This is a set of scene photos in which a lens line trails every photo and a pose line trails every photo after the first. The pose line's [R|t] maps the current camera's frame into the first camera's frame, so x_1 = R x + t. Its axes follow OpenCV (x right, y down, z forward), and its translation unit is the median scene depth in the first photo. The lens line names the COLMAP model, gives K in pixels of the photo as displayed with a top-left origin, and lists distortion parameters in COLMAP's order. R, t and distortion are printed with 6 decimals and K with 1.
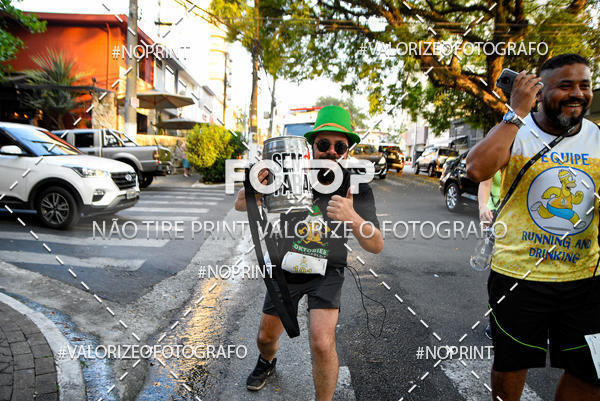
lens RADIAL K [[687.1, 0, 297.8], [0, 687.1, 203.6], [0, 0, 1]] dist [0.004491, 0.181504]
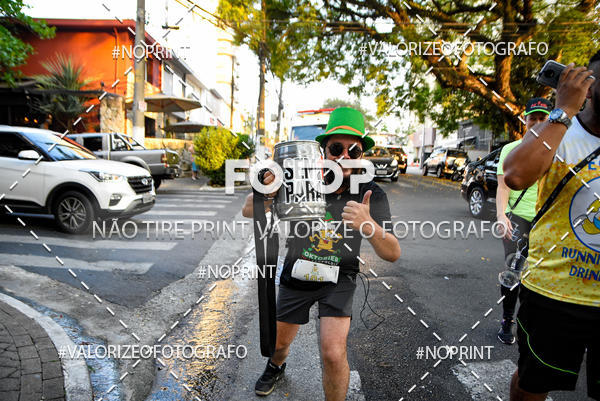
lens RADIAL K [[672.9, 0, 290.7], [0, 672.9, 208.1], [0, 0, 1]] dist [0.013543, 0.047861]
pose [[0.999728, -0.006606, -0.022387, -0.000043], [0.006656, 0.999976, 0.002153, 0.000824], [0.022372, -0.002302, 0.999747, 0.019770]]
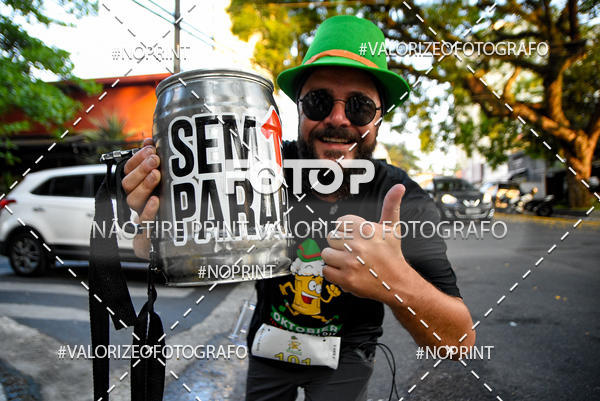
lens RADIAL K [[424.2, 0, 308.7], [0, 424.2, 203.5], [0, 0, 1]] dist [-0.030703, 0.001082]
pose [[0.980806, -0.062782, -0.184602, 0.054532], [0.039152, 0.990875, -0.128973, 0.015054], [0.191015, 0.119269, 0.974314, 0.395827]]
